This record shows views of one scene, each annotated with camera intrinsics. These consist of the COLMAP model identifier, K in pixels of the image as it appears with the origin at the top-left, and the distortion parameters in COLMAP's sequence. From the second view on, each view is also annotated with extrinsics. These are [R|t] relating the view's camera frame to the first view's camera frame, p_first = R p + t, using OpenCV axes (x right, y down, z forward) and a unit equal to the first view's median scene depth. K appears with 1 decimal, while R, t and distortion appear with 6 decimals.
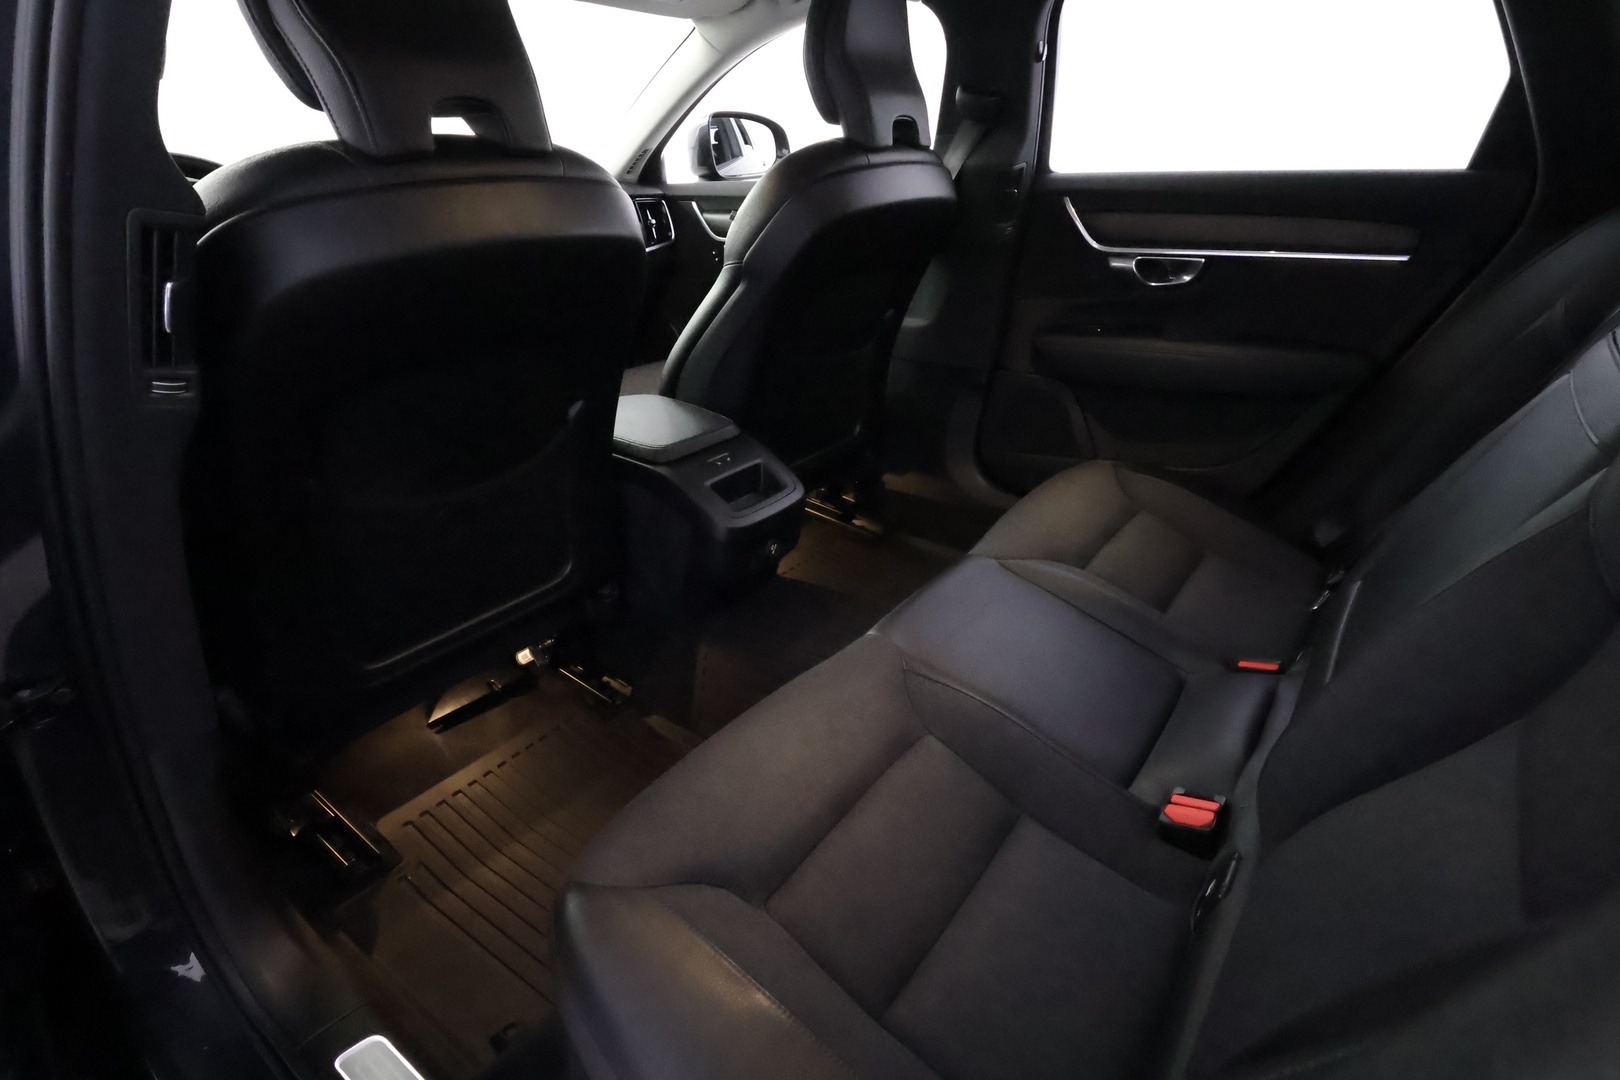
lens RADIAL K [[836.8, 0, 810.0], [0, 836.8, 540.0], [0, 0, 1]] dist [0.001749, 0.000927]
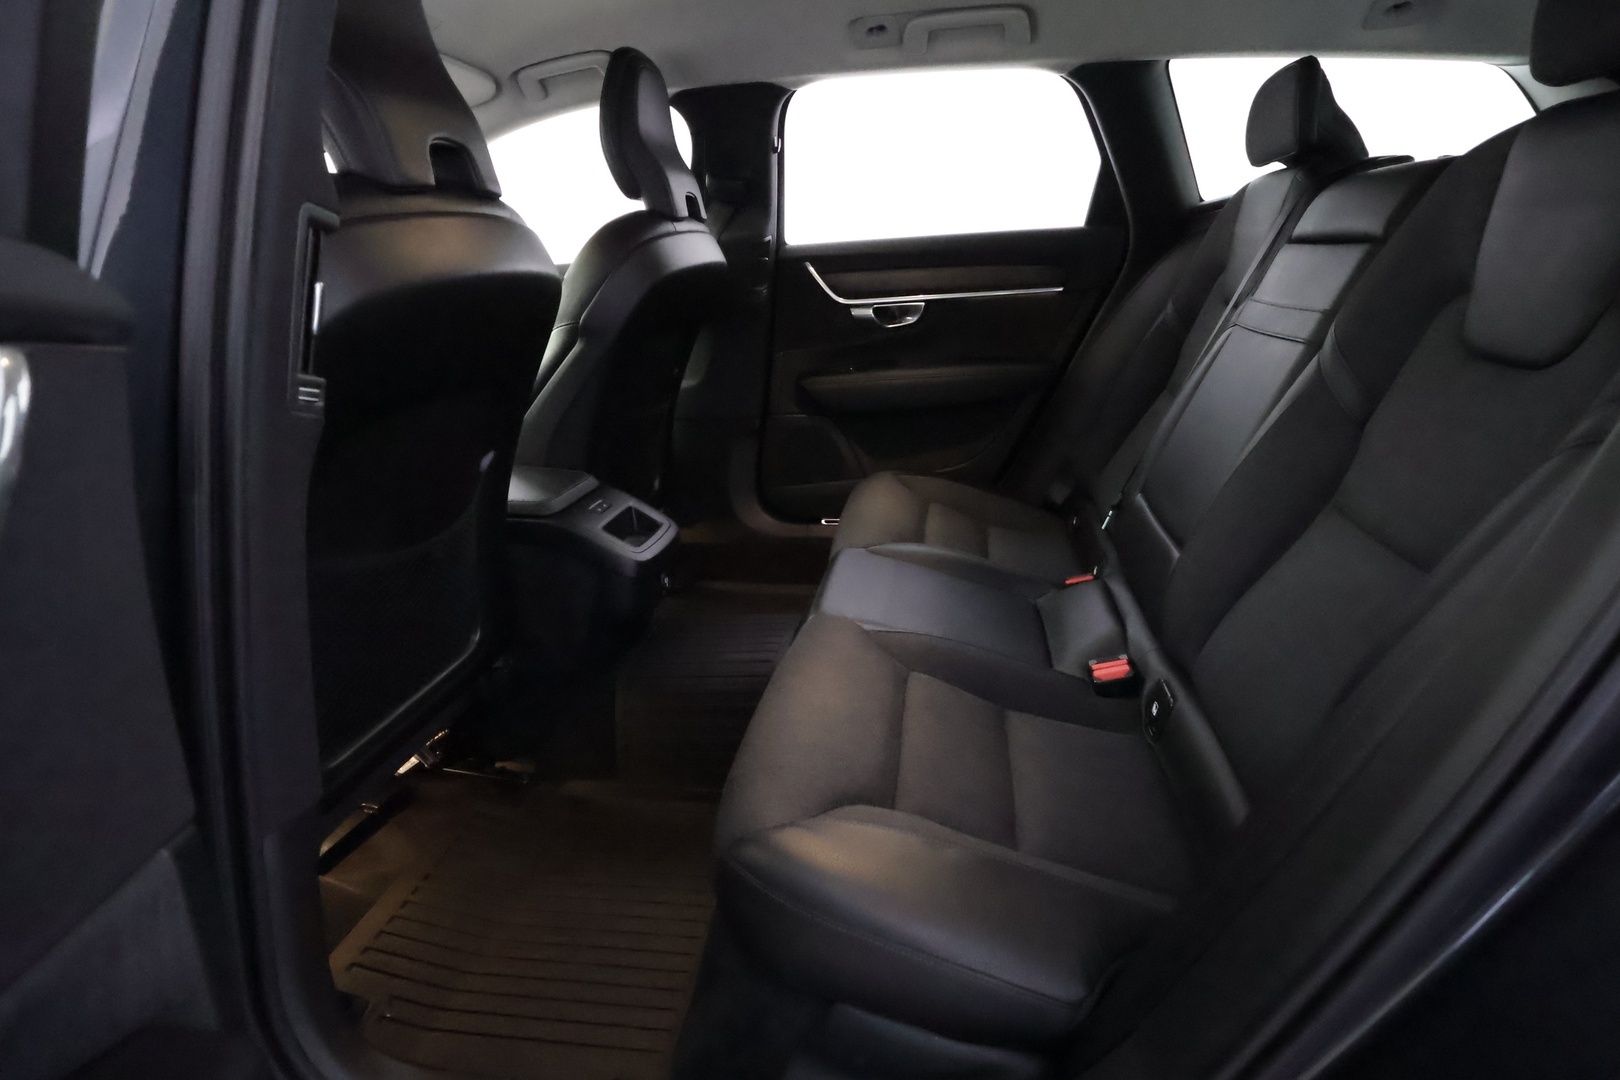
lens RADIAL K [[836.8, 0, 810.0], [0, 836.8, 540.0], [0, 0, 1]] dist [0.001749, 0.000927]
pose [[0.887699, -0.172487, 0.426895, -0.297913], [0.224654, 0.971580, -0.074587, 0.072352], [-0.401897, 0.162114, 0.901220, -0.015168]]
